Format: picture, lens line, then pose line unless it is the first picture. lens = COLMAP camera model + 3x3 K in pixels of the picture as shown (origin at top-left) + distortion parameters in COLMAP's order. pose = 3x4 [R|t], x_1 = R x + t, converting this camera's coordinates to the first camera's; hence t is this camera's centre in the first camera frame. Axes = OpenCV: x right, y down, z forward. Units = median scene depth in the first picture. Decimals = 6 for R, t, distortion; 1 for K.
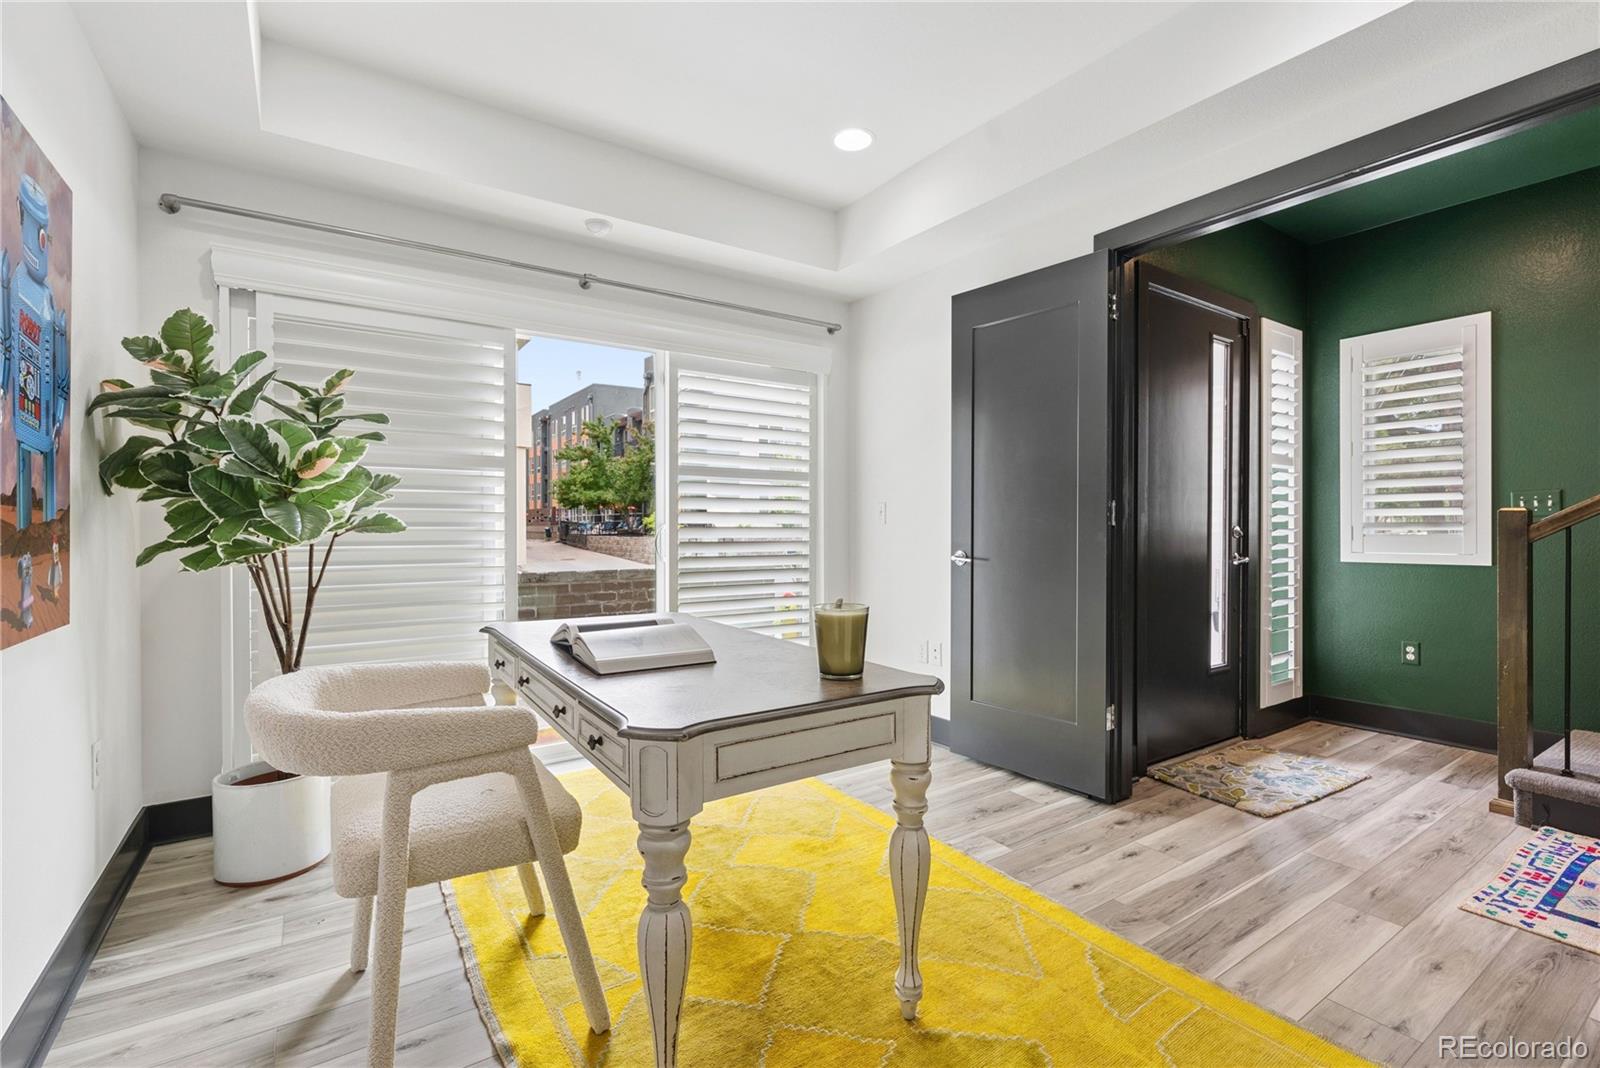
lens RADIAL K [[715.7, 0, 805.6], [0, 715.7, 529.0], [0, 0, 1]] dist [0.002148, -0.001475]
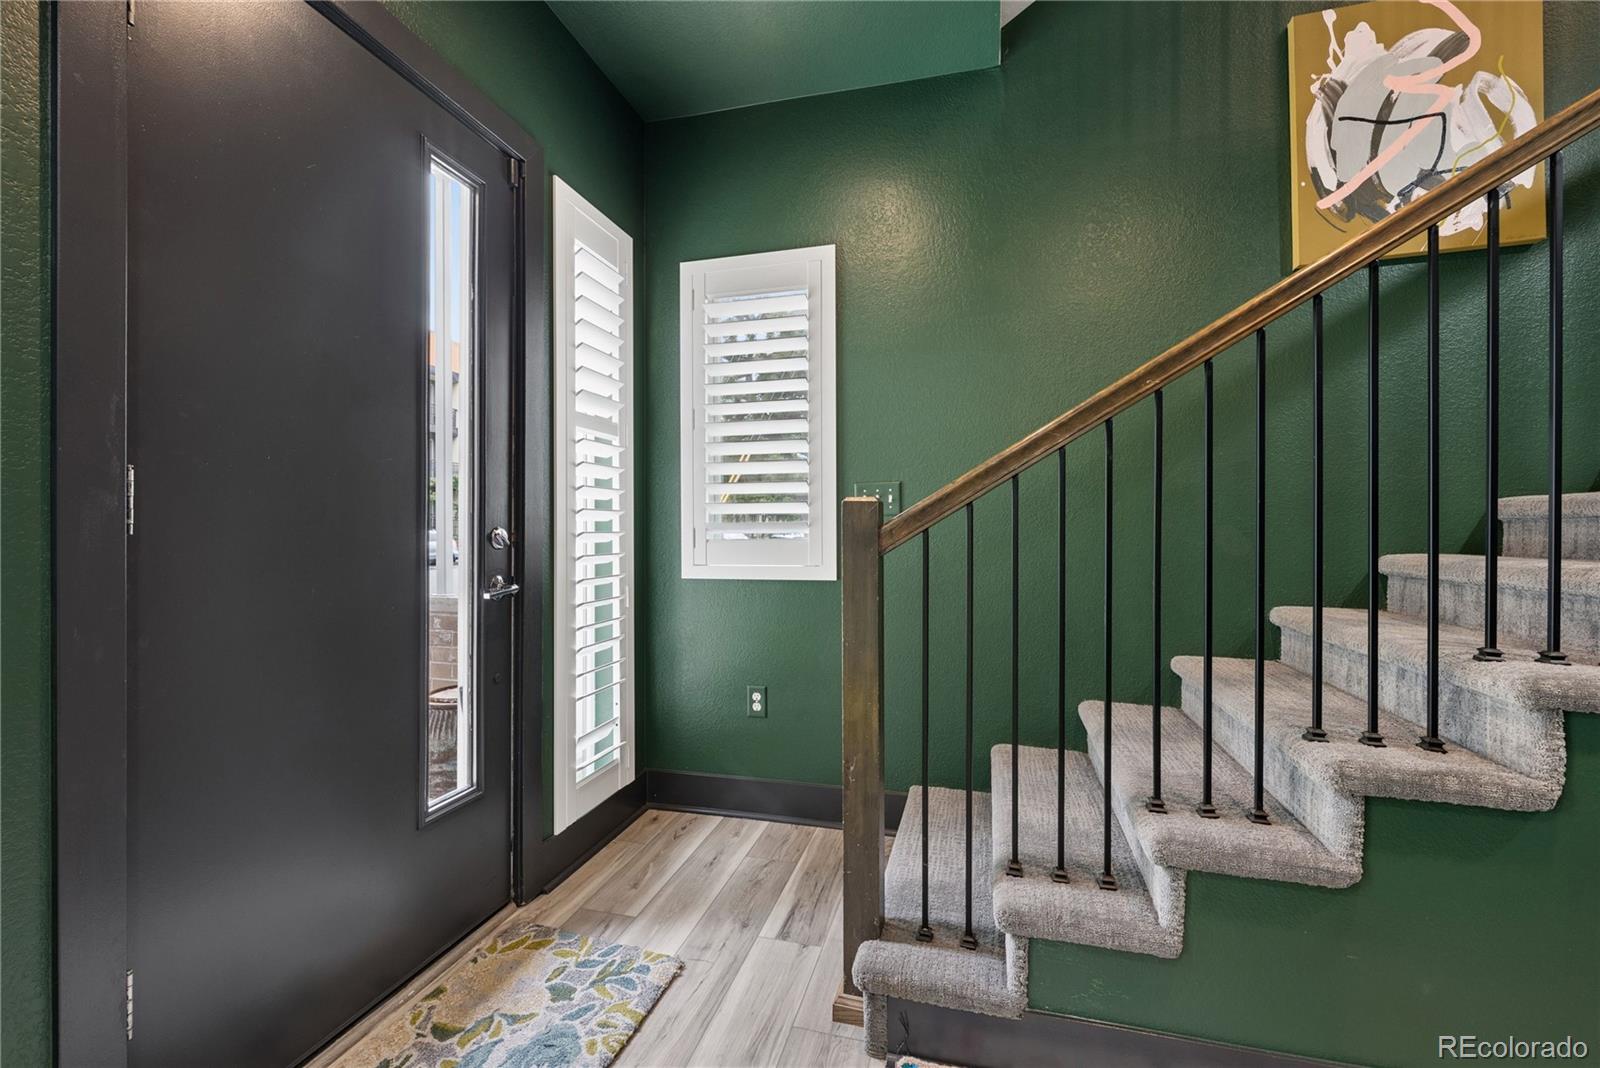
lens RADIAL K [[691.1, 0, 800.0], [0, 691.1, 533.0], [0, 0, 1]] dist [-0.001464, 0.000255]
pose [[0.761316, -0.004778, 0.648363, 0.457004], [0.002790, 0.999988, 0.004093, -0.001619], [-0.648375, -0.001307, 0.761320, 0.471486]]
